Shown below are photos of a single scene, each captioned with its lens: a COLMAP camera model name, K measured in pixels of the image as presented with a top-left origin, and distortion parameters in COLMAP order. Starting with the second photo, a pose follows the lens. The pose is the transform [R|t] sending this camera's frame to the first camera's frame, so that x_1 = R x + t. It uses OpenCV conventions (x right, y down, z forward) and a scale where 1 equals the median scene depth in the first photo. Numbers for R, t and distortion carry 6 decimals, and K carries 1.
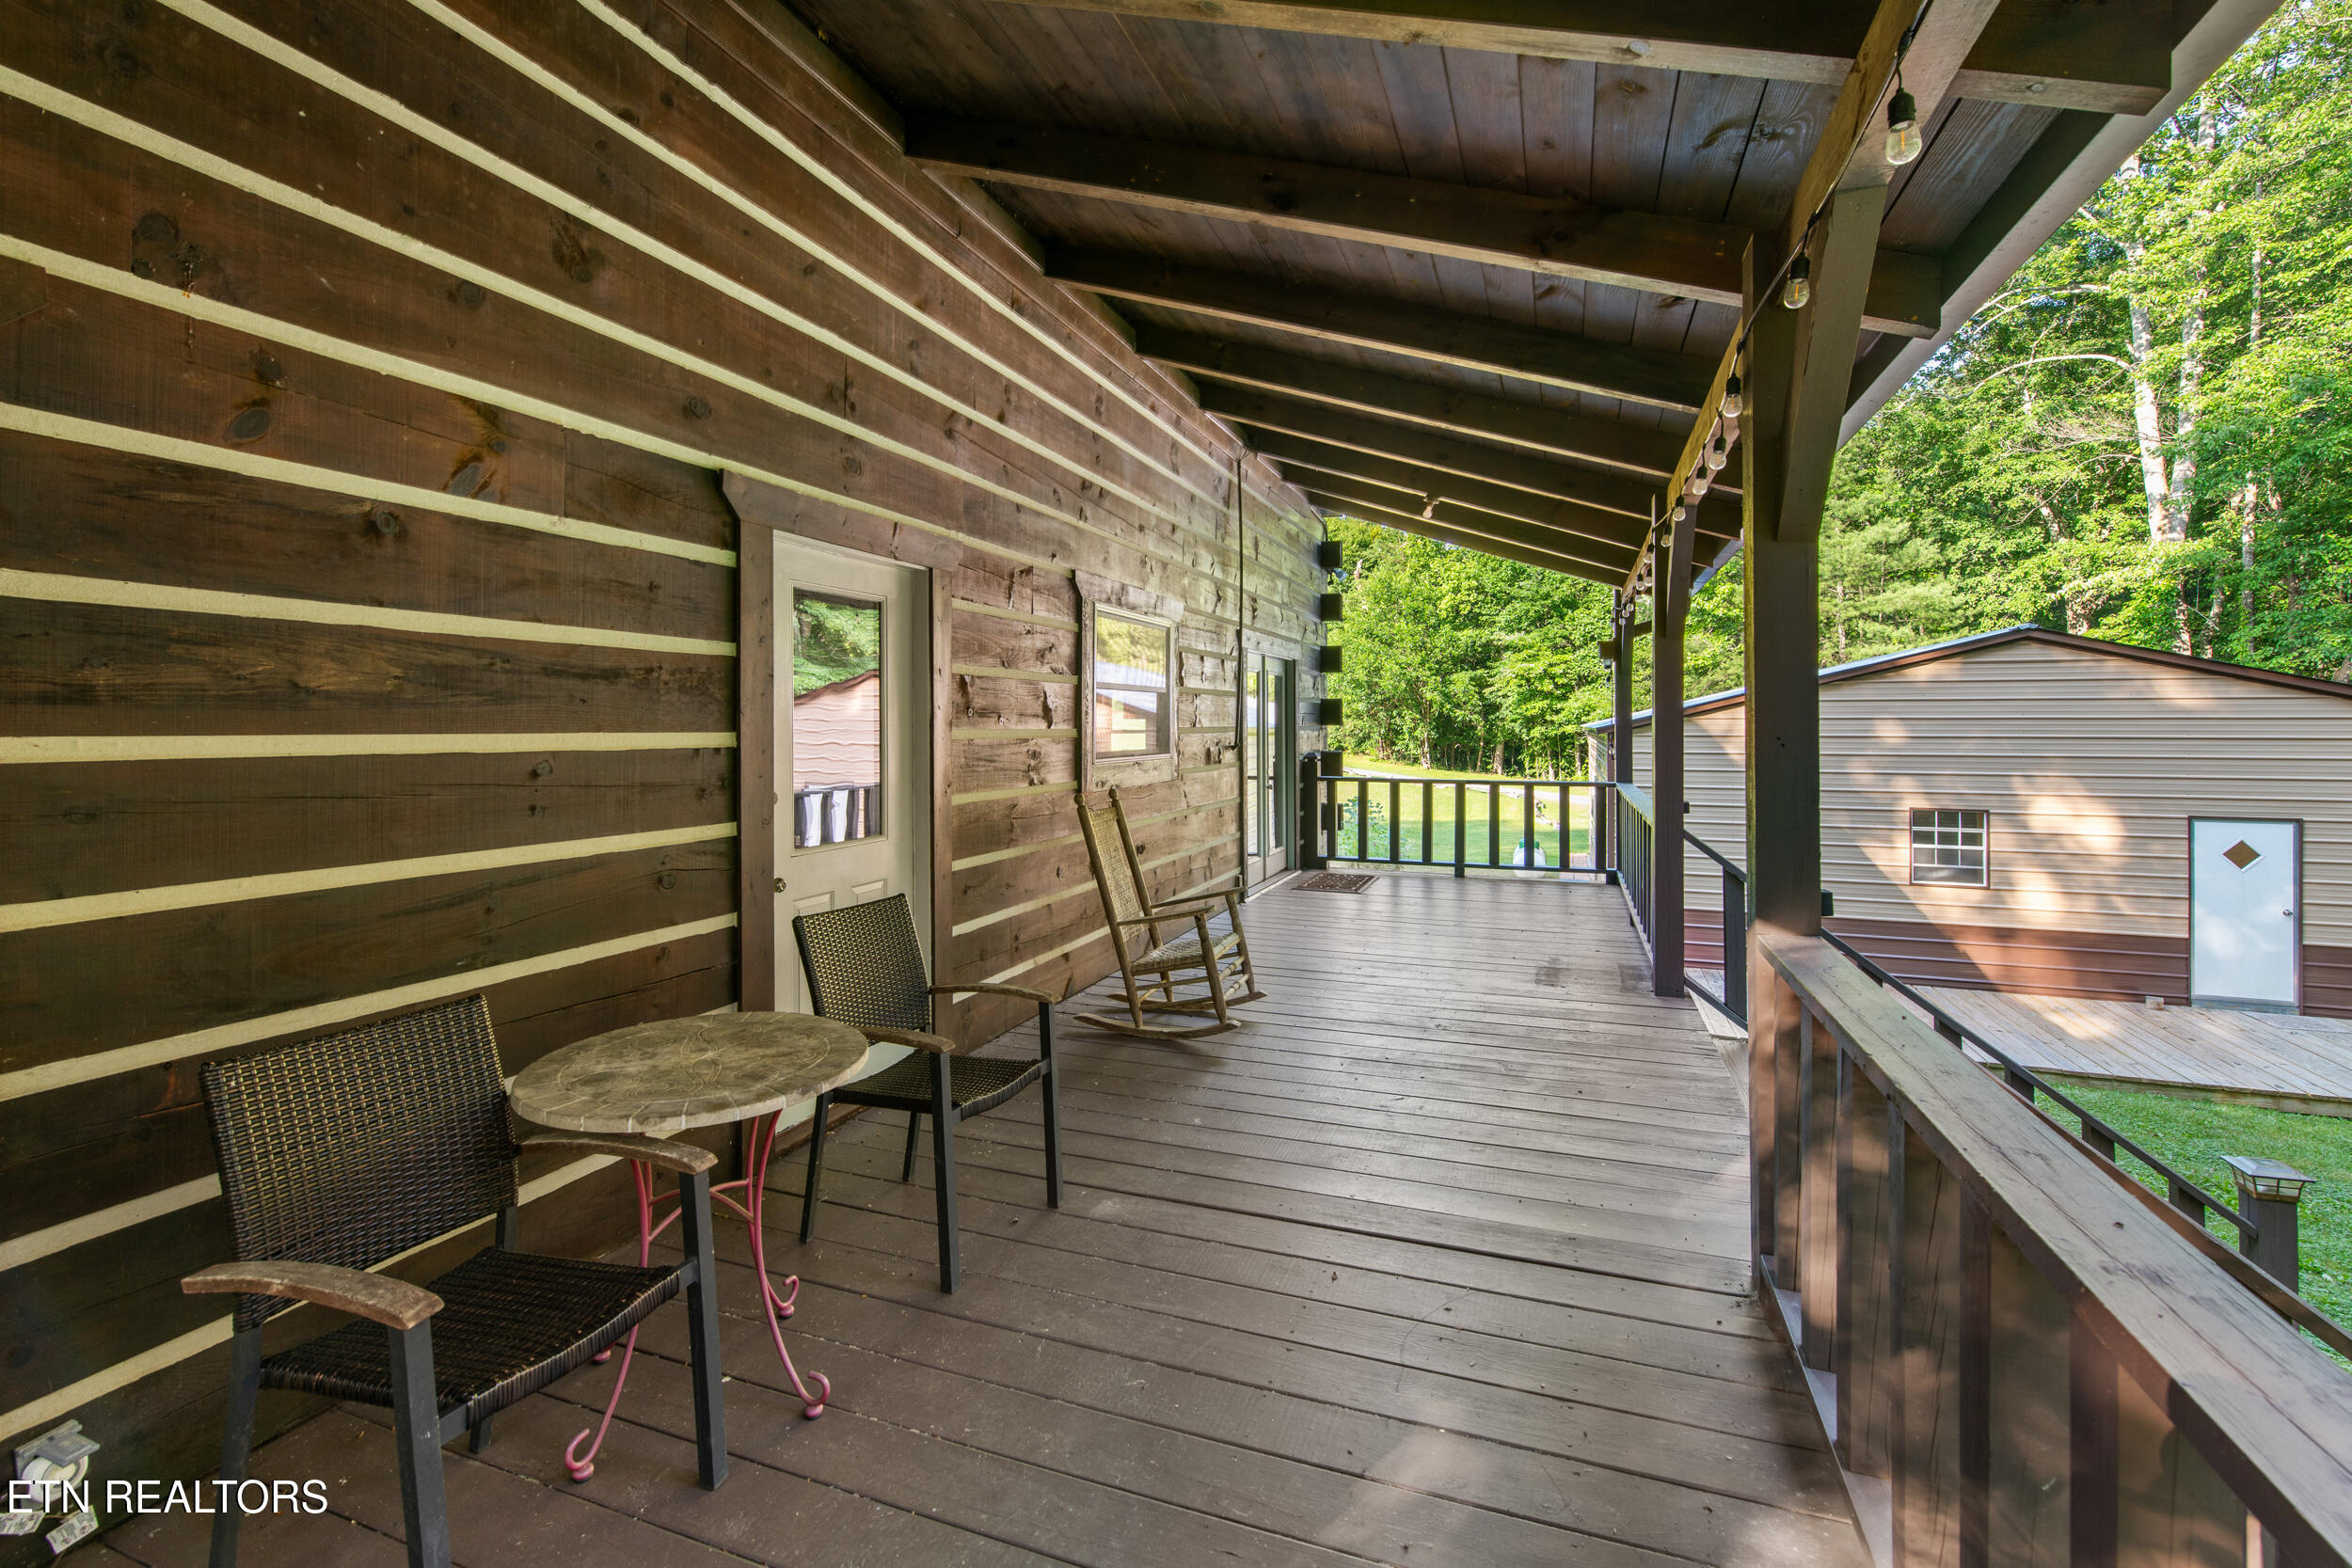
lens RADIAL K [[1038.8, 0, 1174.1], [0, 1038.8, 728.0], [0, 0, 1]] dist [-0.000345, -0.000153]
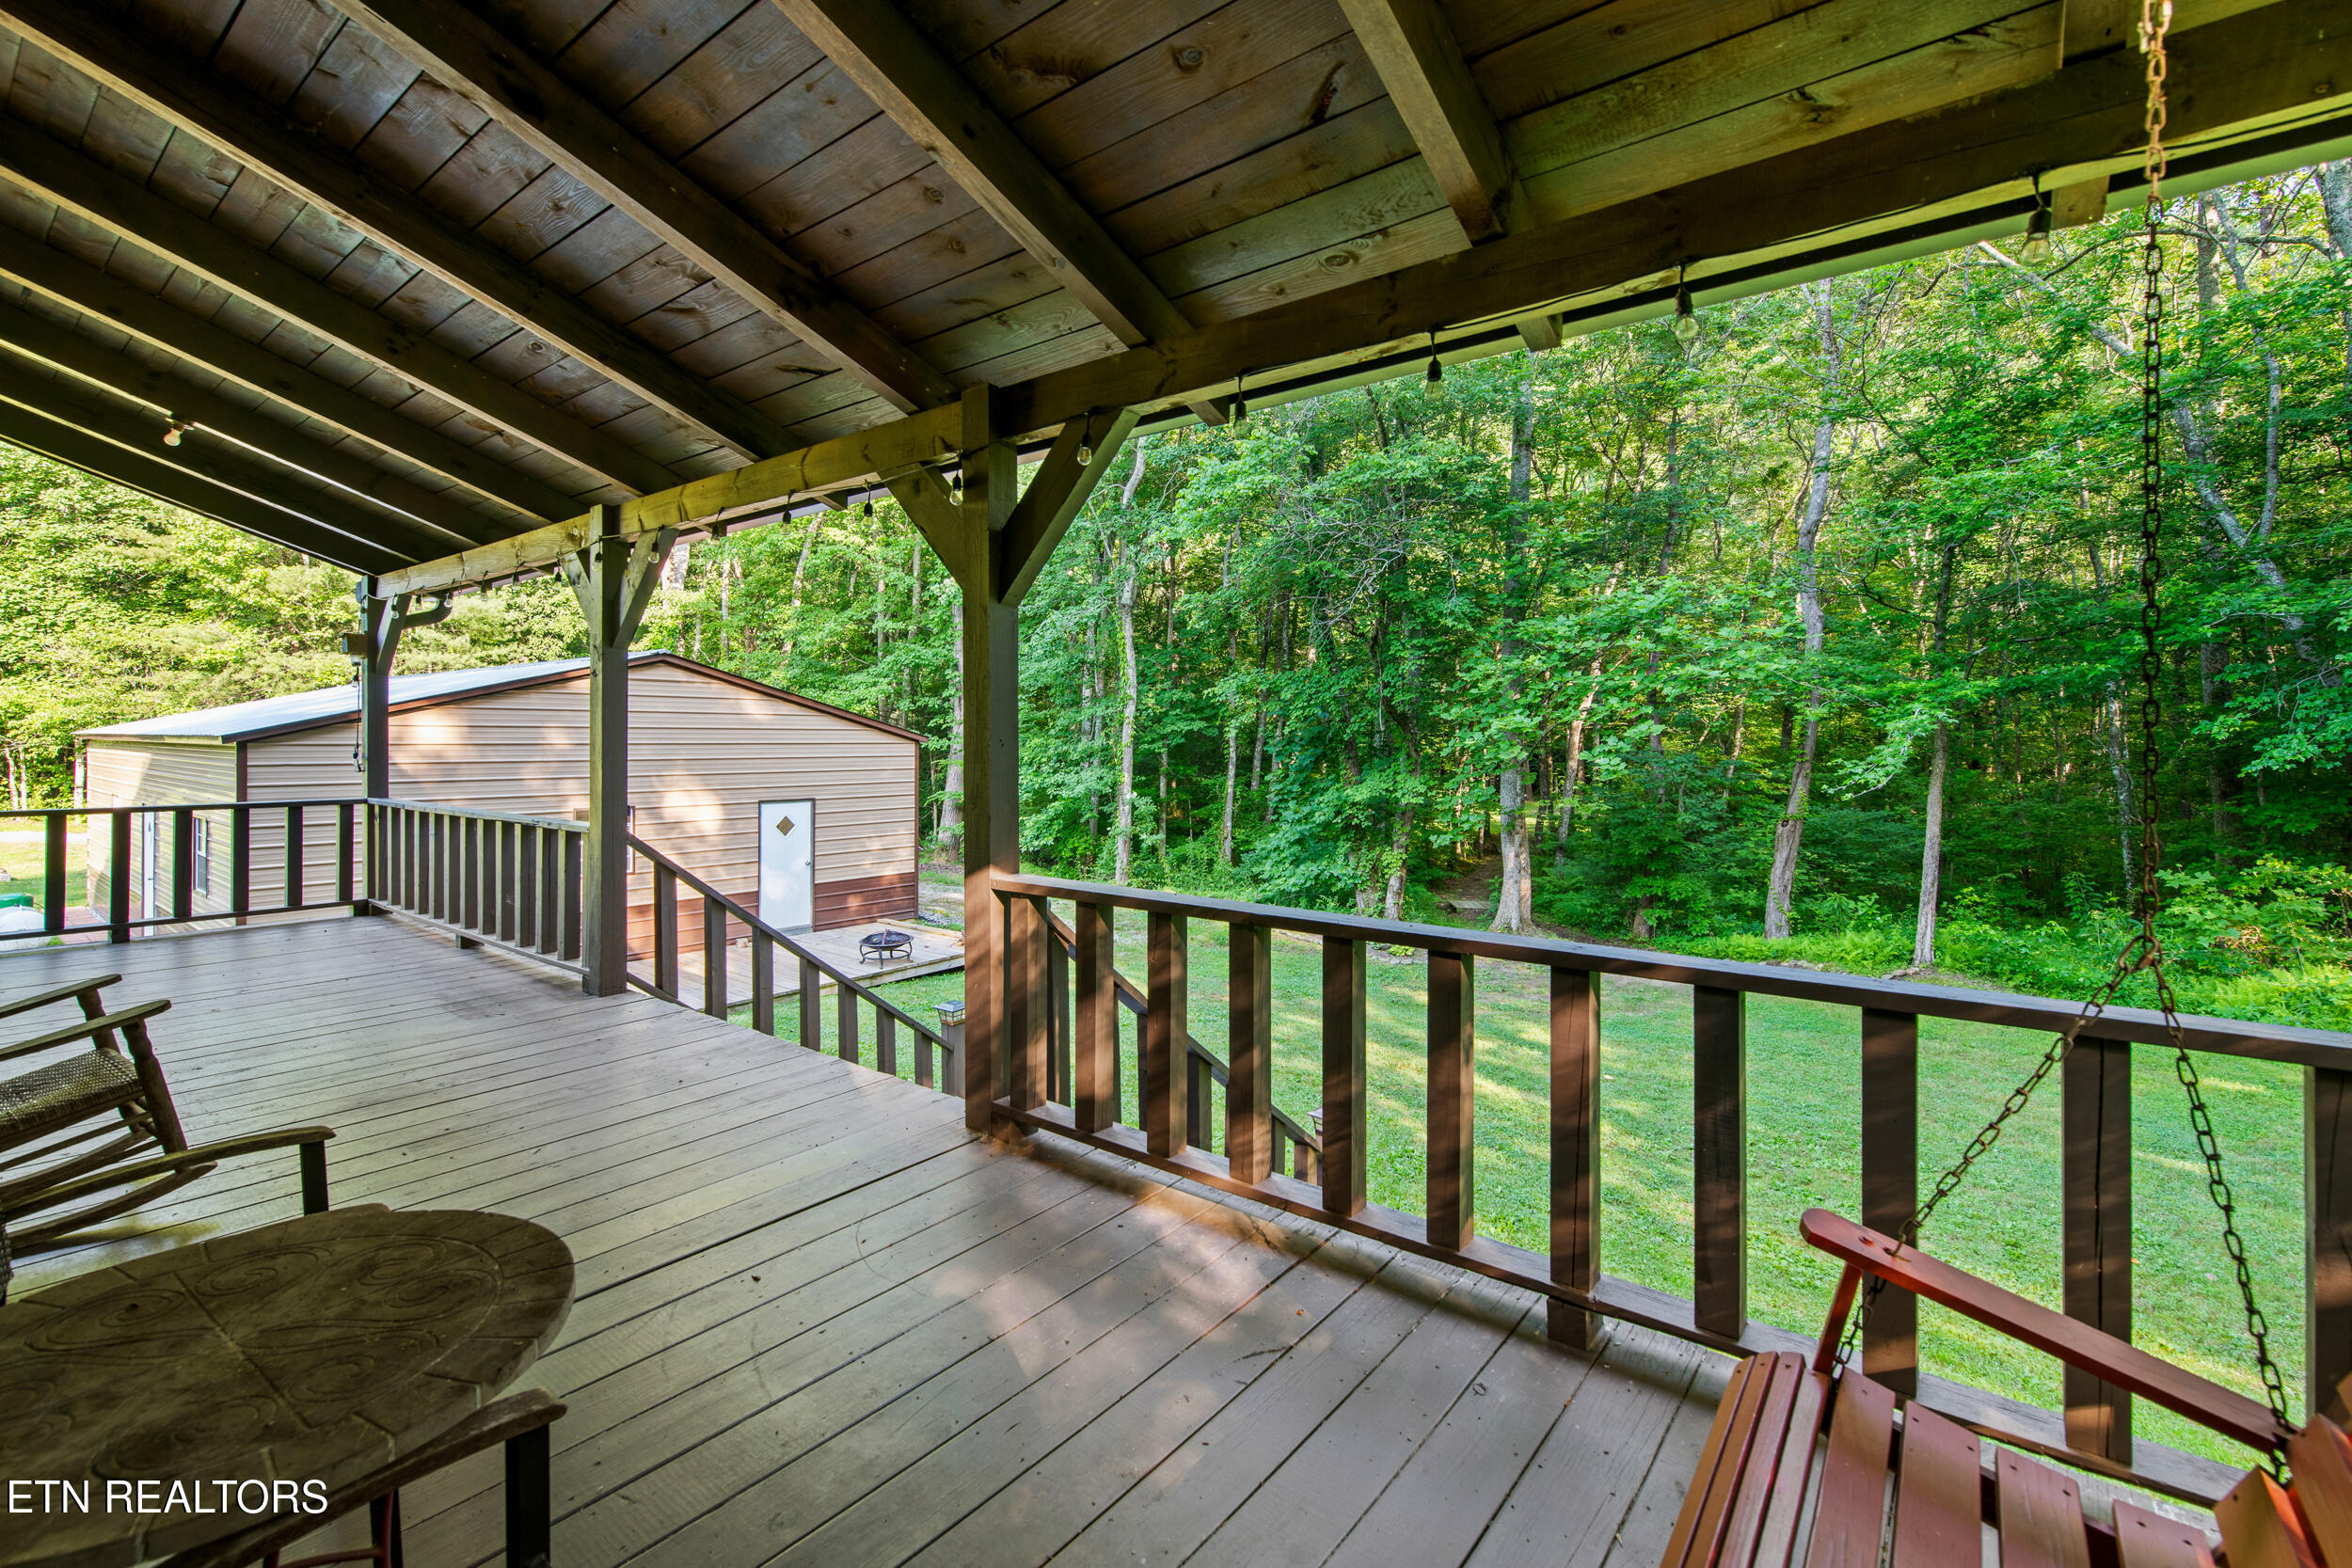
lens RADIAL K [[1038.8, 0, 1174.1], [0, 1038.8, 728.0], [0, 0, 1]] dist [-0.000345, -0.000153]
pose [[0.301677, 0.007886, 0.953377, -0.158728], [-0.000539, 0.999967, -0.008101, 0.000174], [-0.953410, 0.001930, 0.301672, 0.070583]]
